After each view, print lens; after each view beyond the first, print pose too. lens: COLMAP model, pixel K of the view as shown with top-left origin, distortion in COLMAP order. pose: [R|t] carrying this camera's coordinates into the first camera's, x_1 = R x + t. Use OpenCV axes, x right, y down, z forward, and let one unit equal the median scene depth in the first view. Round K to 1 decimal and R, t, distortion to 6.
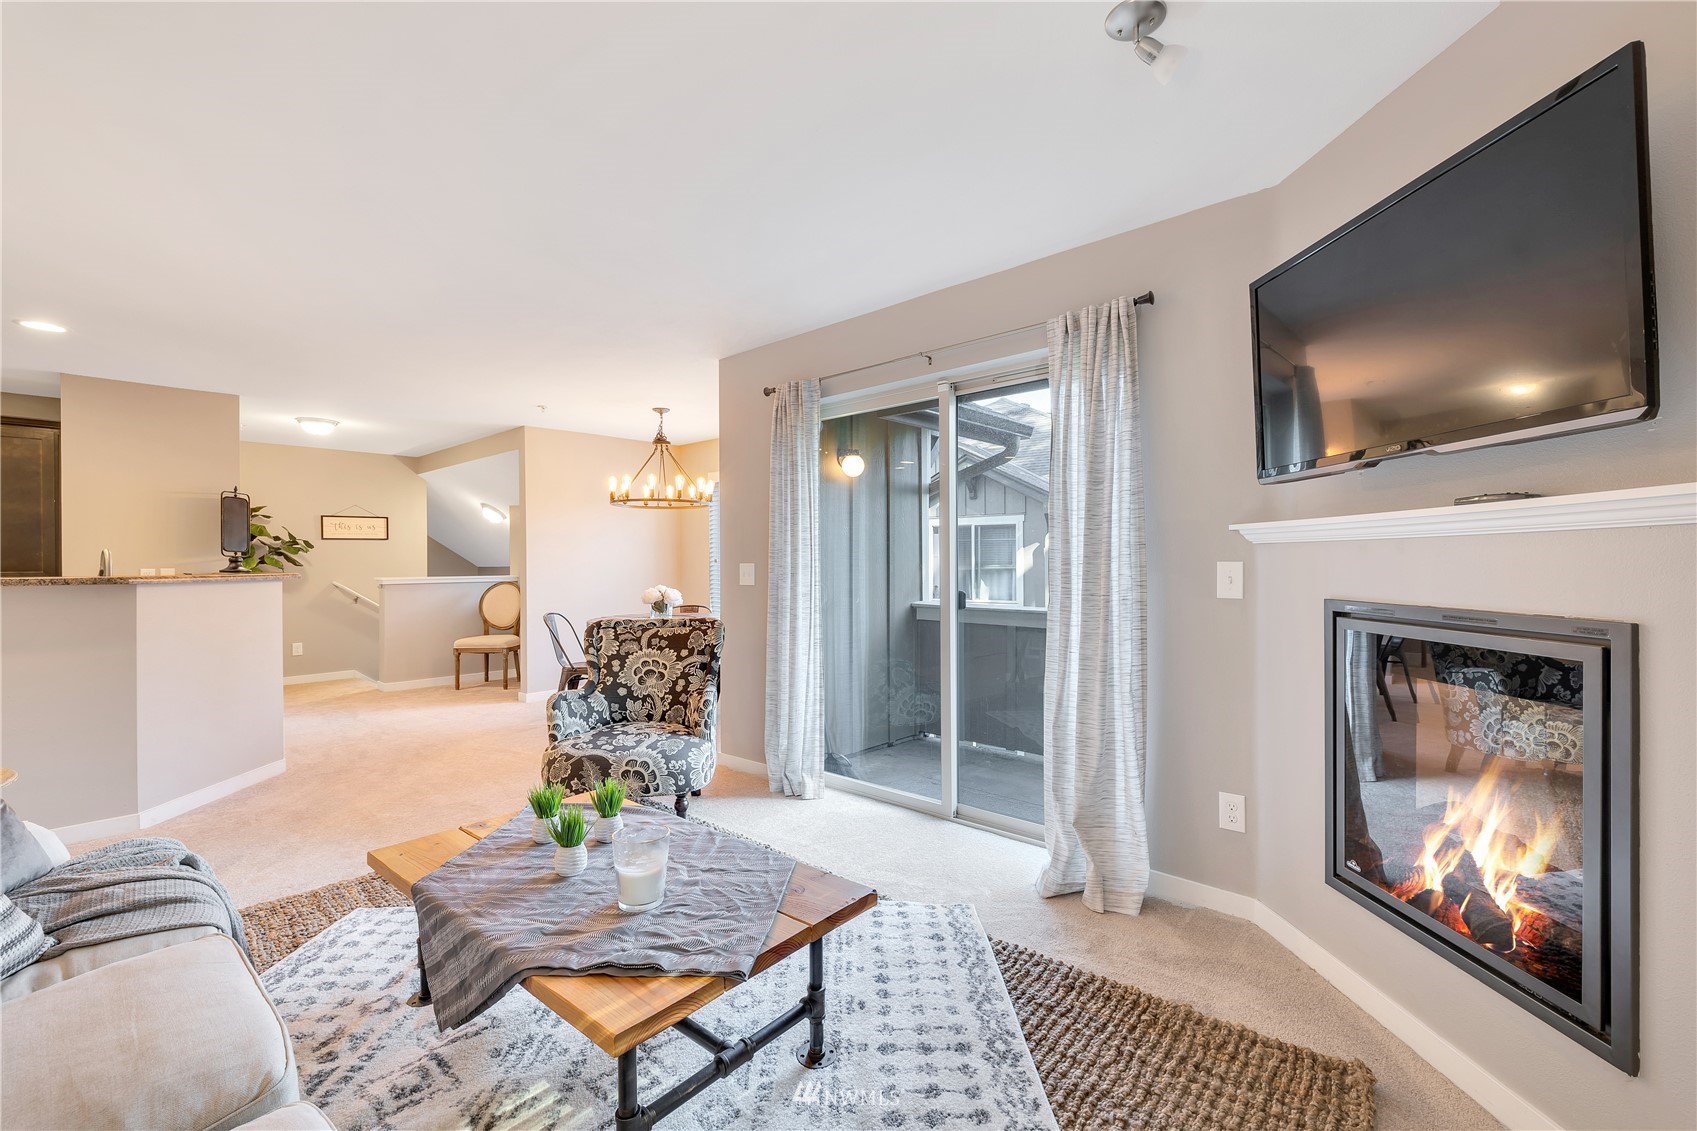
lens RADIAL K [[716.0, 0, 853.3], [0, 716.0, 561.3], [0, 0, 1]] dist [0.001463, 0.000041]
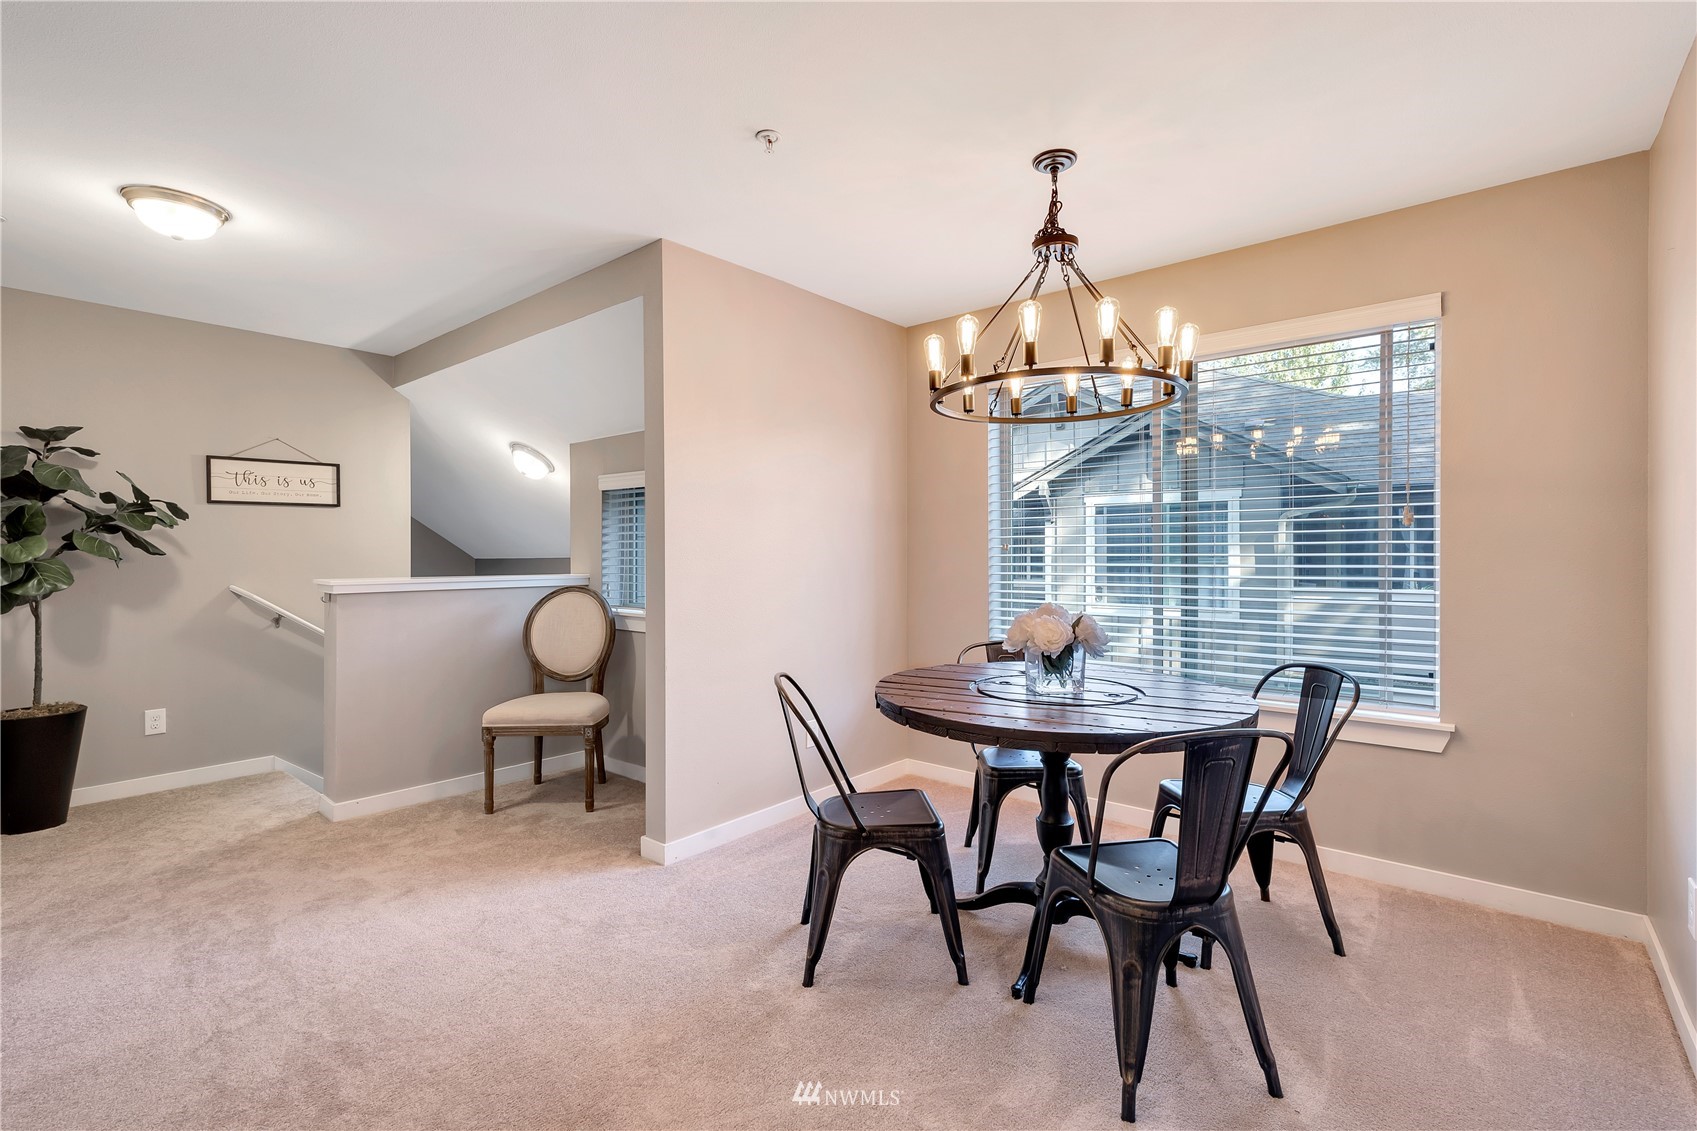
lens RADIAL K [[788.9, 0, 867.3], [0, 788.9, 554.4], [0, 0, 1]] dist [0.001040, 0.000104]
pose [[0.999656, 0.001877, 0.026178, -0.307113], [-0.001839, 0.999997, -0.001456, 0.006158], [-0.026180, 0.001408, 0.999656, 0.454843]]
